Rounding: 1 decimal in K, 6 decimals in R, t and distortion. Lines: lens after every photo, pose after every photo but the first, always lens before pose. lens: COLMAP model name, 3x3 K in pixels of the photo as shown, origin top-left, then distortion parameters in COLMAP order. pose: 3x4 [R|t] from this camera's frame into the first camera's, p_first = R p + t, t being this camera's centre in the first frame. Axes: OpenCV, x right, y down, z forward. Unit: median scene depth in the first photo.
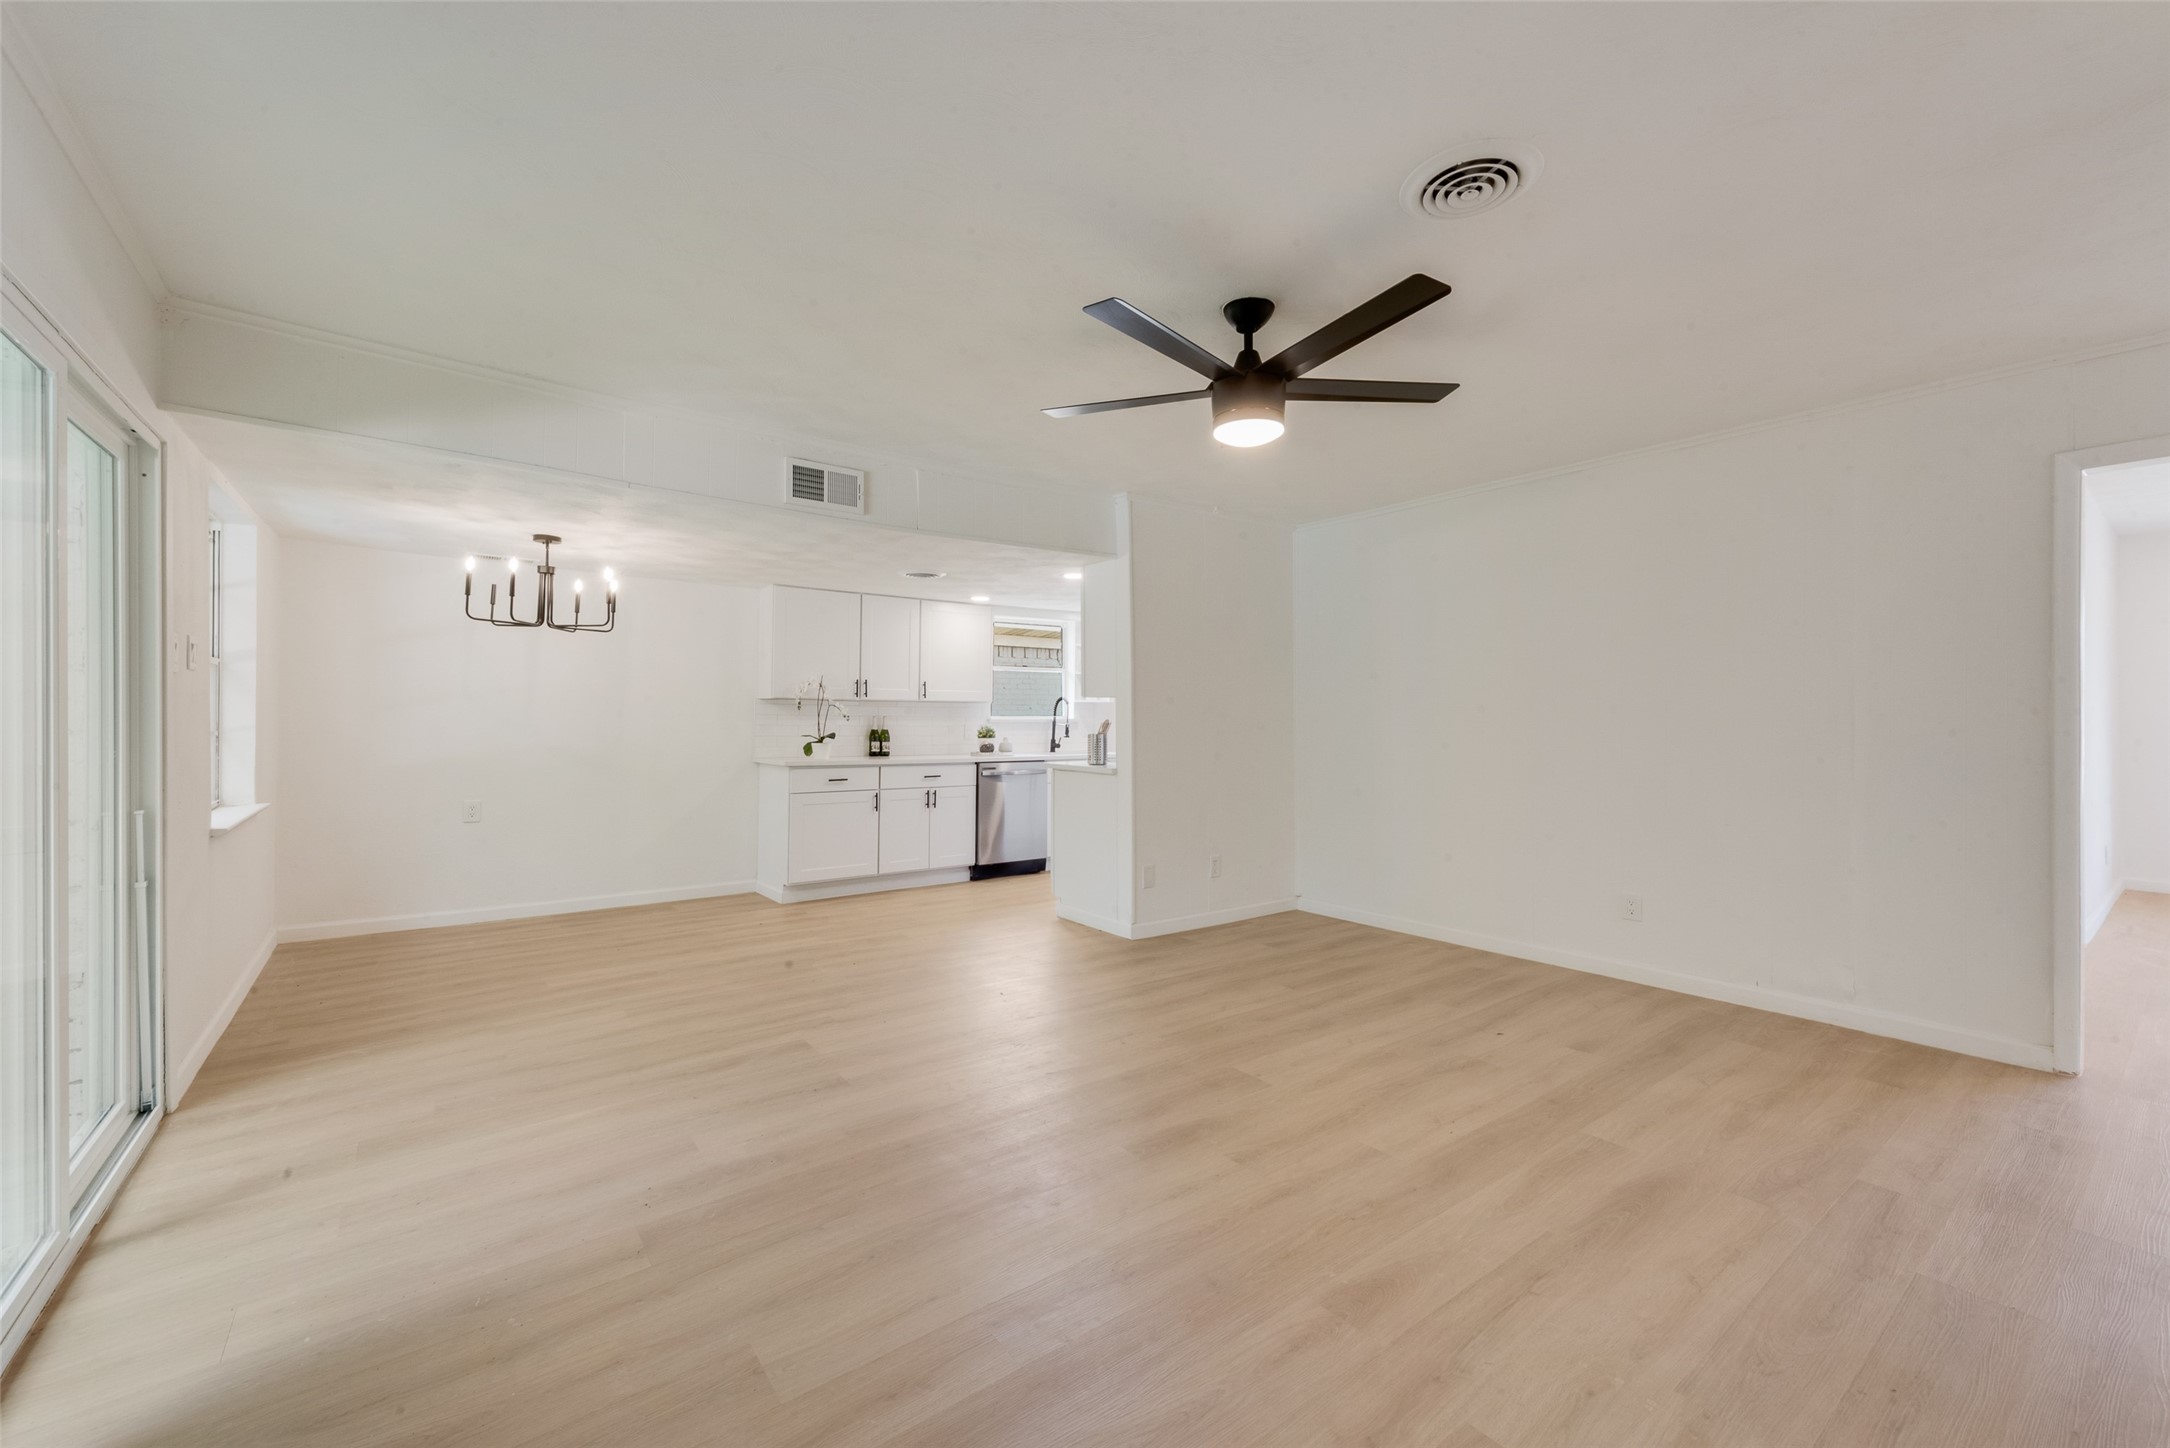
lens RADIAL K [[870.0, 0, 1087.2], [0, 870.0, 717.9], [0, 0, 1]] dist [0.011922, -0.000425]
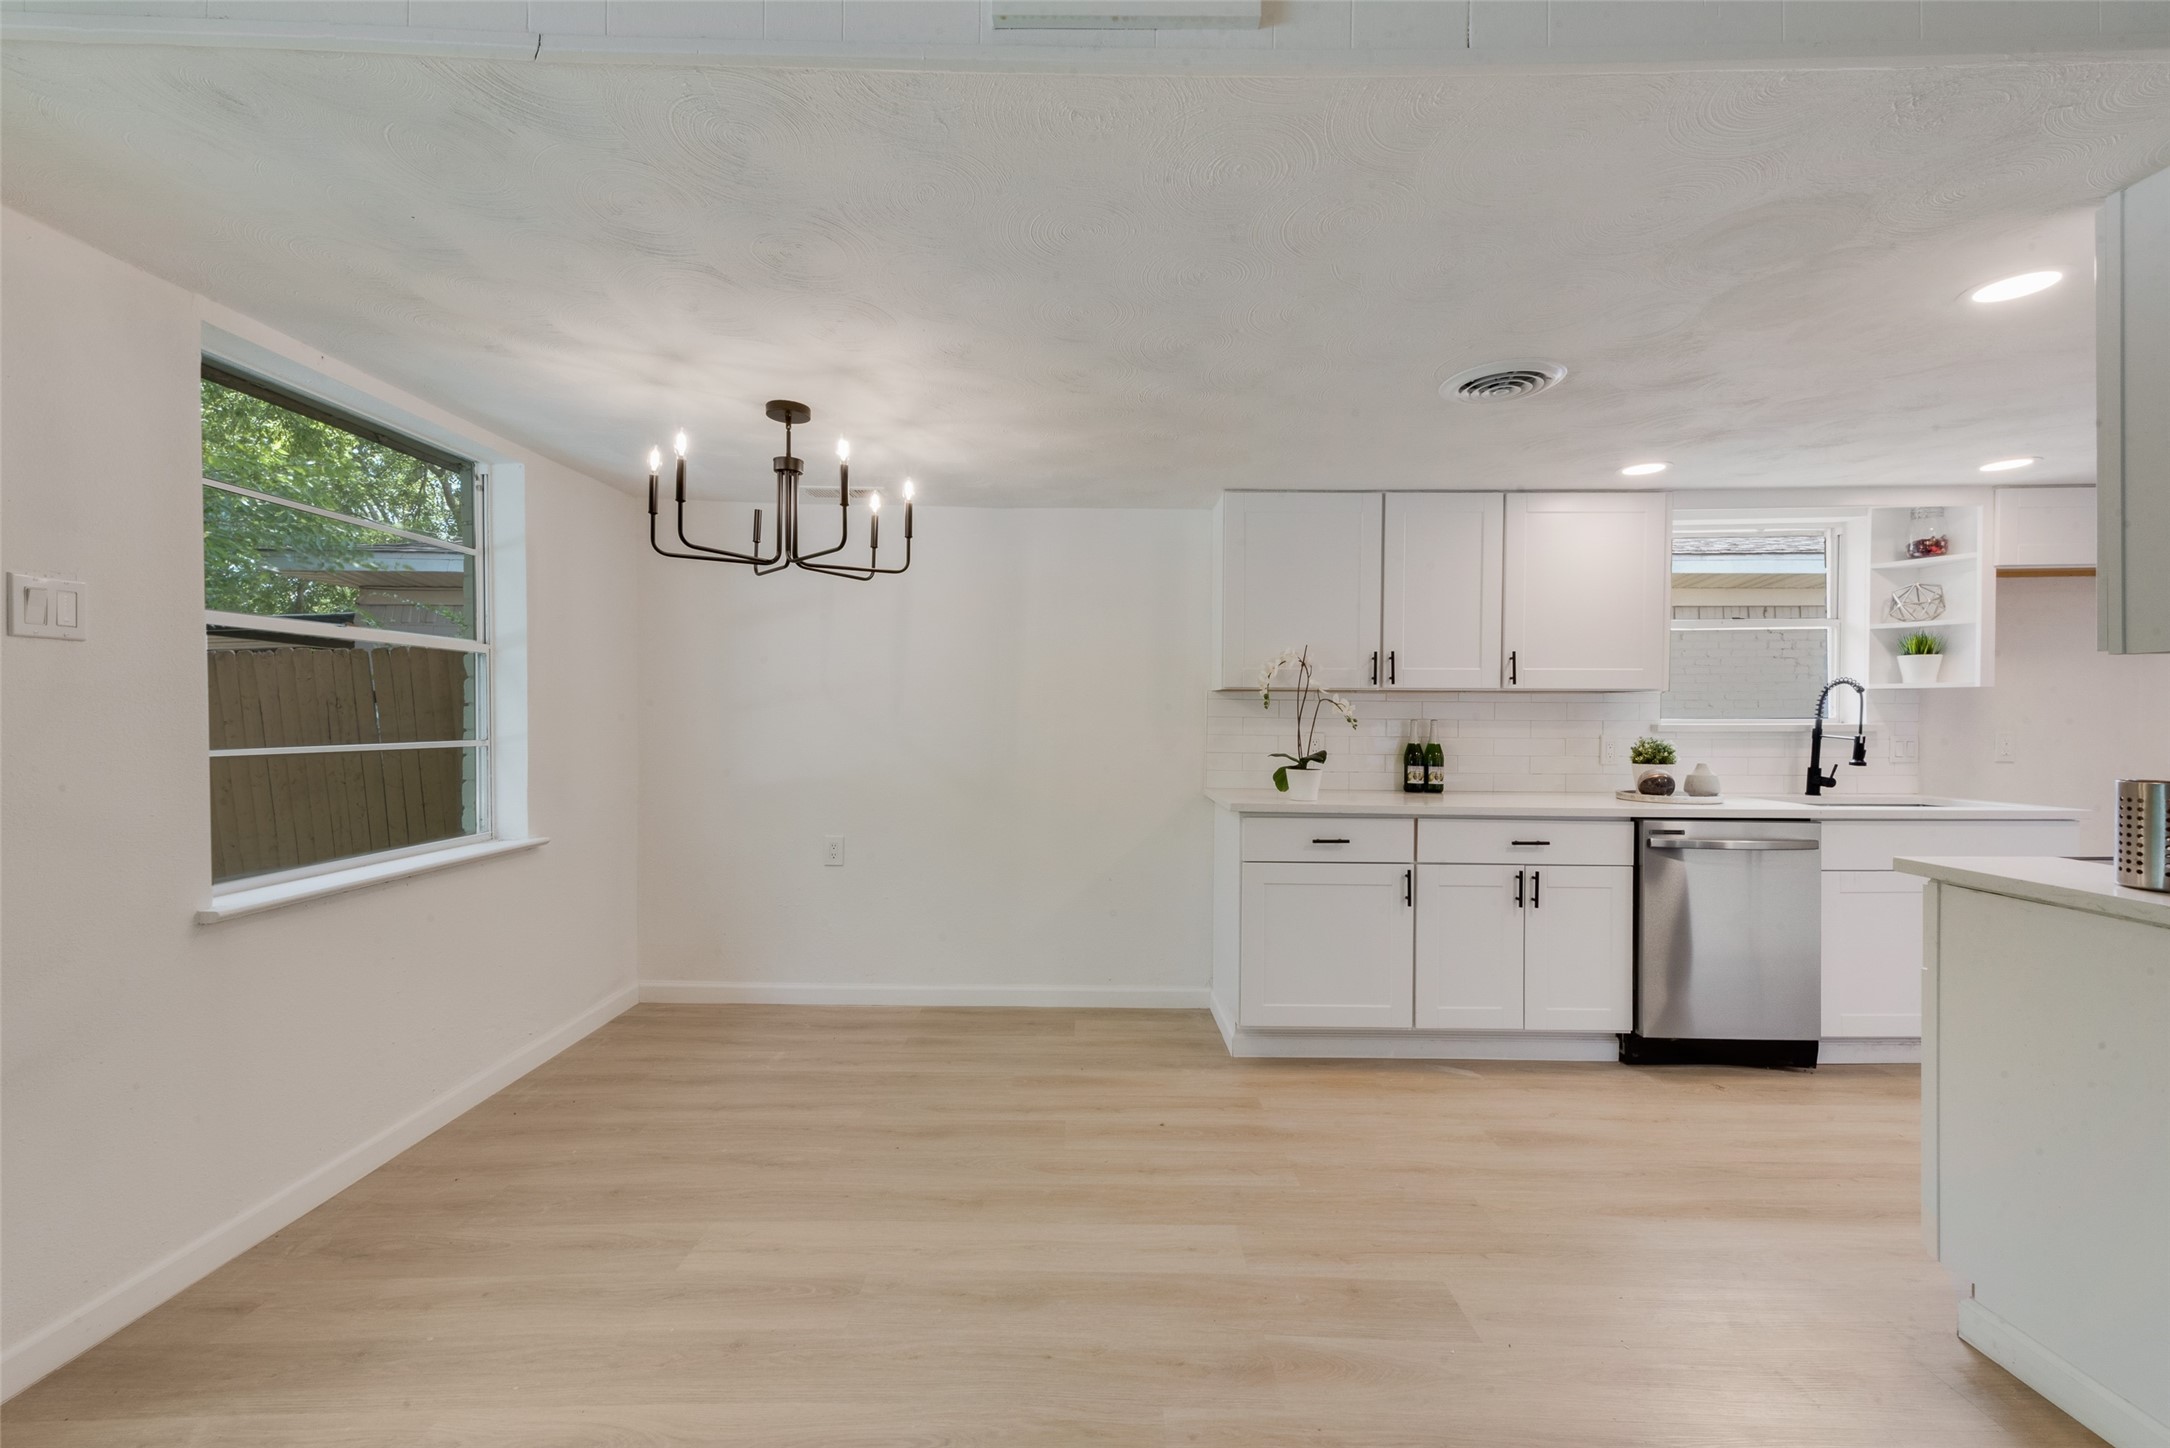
lens RADIAL K [[870.0, 0, 1087.2], [0, 870.0, 717.9], [0, 0, 1]] dist [0.011922, -0.000425]
pose [[0.797512, -0.002311, -0.603299, -0.084642], [0.000386, 0.999994, -0.003320, -0.001412], [0.603303, 0.002415, 0.797508, 0.481989]]
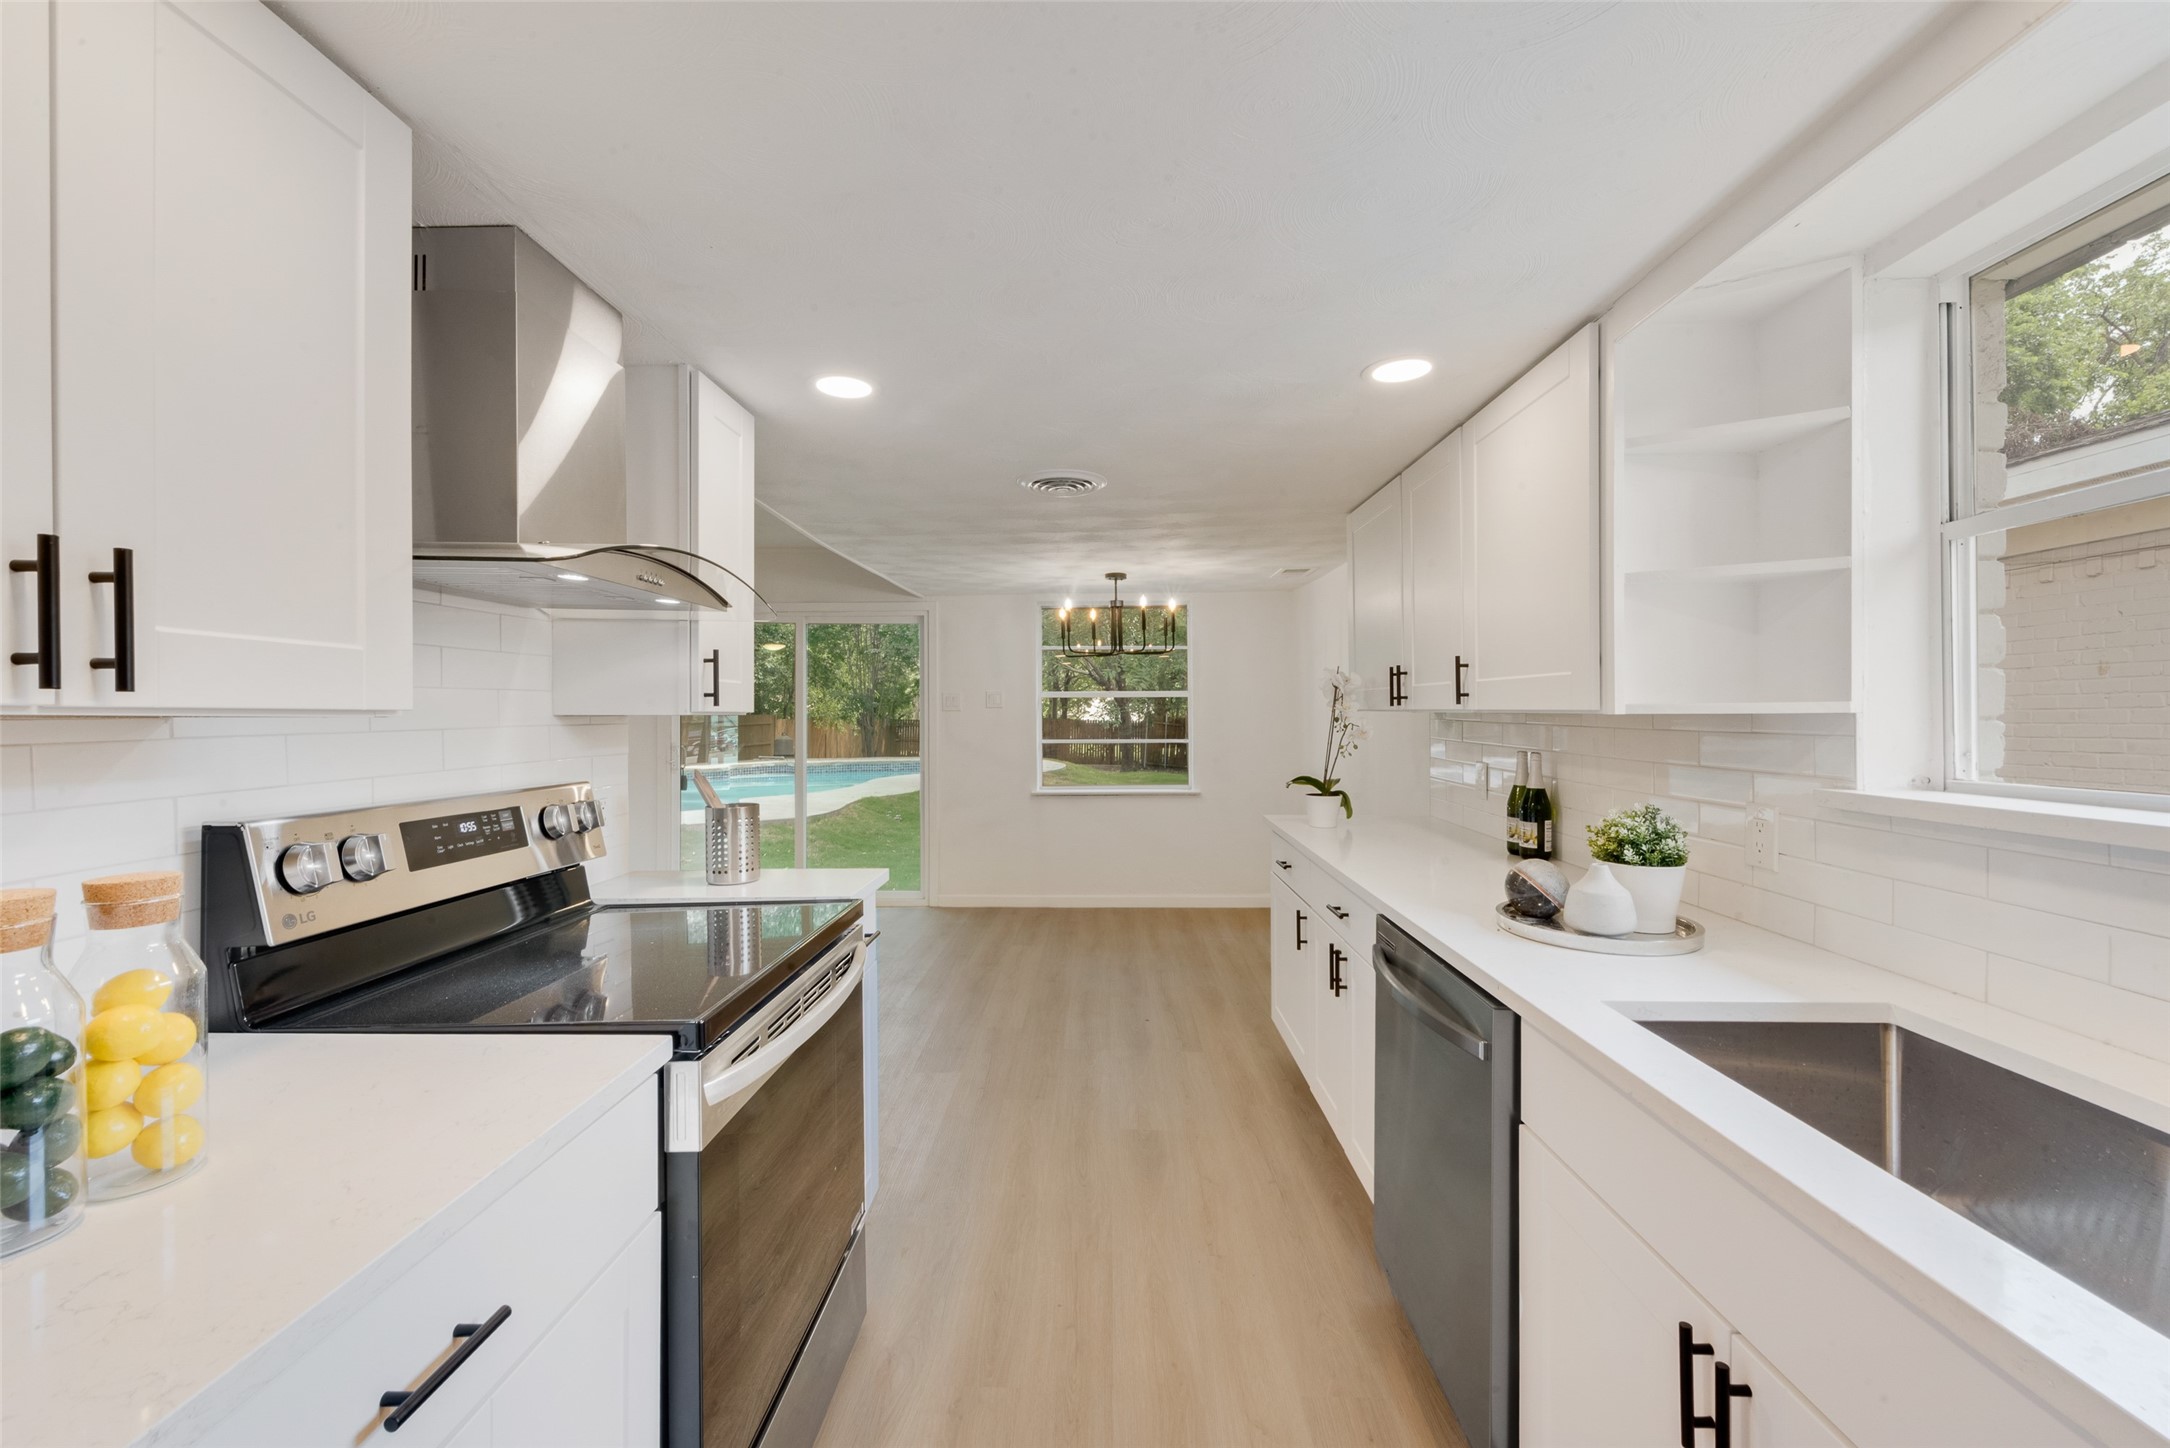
lens RADIAL K [[870.0, 0, 1087.2], [0, 870.0, 717.9], [0, 0, 1]] dist [0.011922, -0.000425]
pose [[-0.628565, 0.002065, -0.777755, 0.201077], [-0.002443, 0.999986, 0.004630, -0.021651], [0.777754, 0.004810, -0.628551, 1.219260]]
